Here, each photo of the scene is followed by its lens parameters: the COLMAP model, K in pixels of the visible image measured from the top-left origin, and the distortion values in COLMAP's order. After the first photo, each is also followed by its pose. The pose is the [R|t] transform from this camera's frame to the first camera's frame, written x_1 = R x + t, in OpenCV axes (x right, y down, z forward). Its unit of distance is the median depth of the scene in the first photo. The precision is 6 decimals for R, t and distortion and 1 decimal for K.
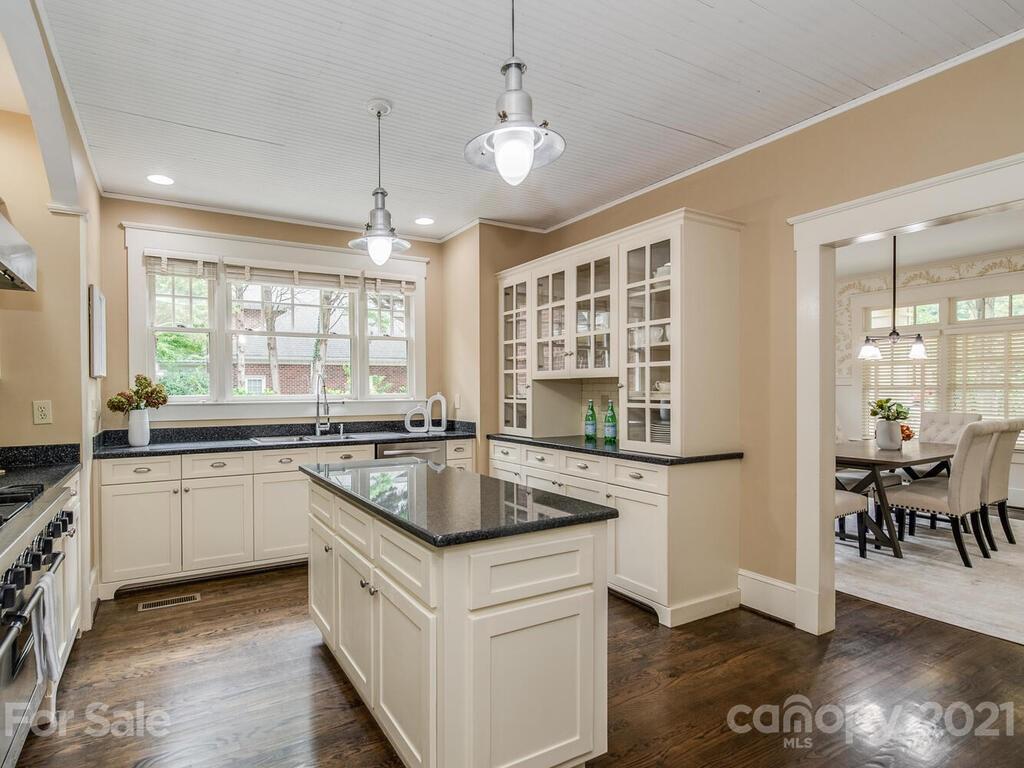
lens RADIAL K [[585.5, 0, 509.7], [0, 585.5, 398.0], [0, 0, 1]] dist [0.002941, 0.000532]
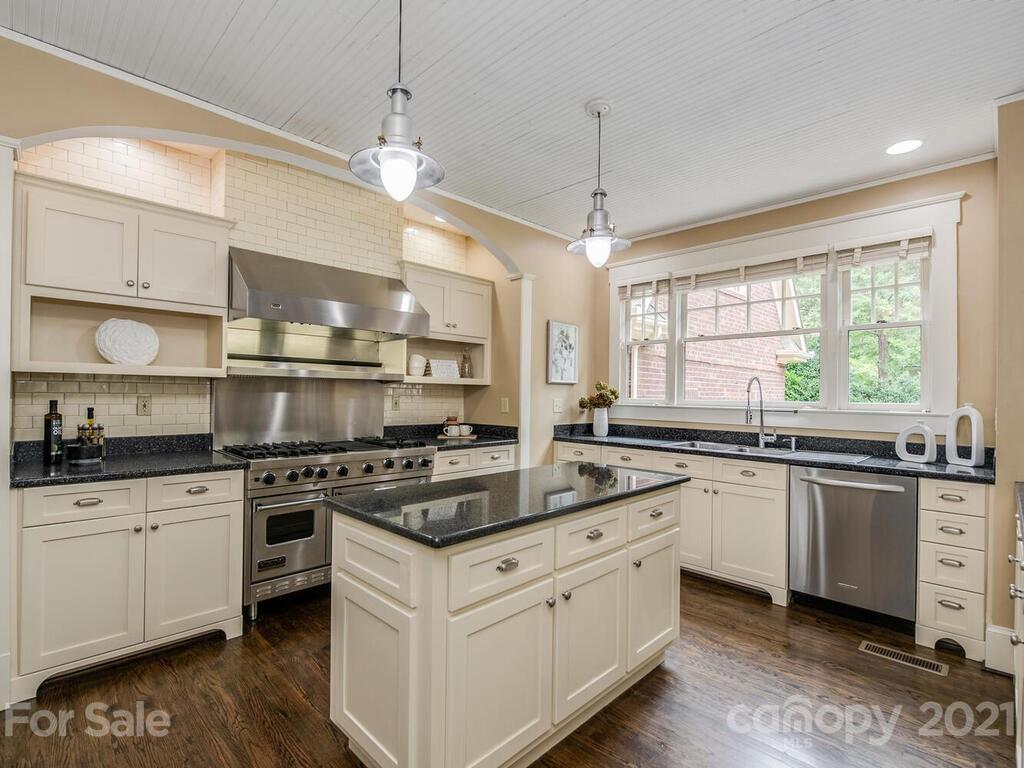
lens RADIAL K [[526.8, 0, 446.4], [0, 526.8, 394.9], [0, 0, 1]] dist [0.002374, 0.000824]
pose [[0.134810, 0.018715, -0.990695, 0.412213], [-0.019785, 0.999673, 0.016192, -0.019262], [0.990674, 0.017418, 0.135136, 0.436627]]
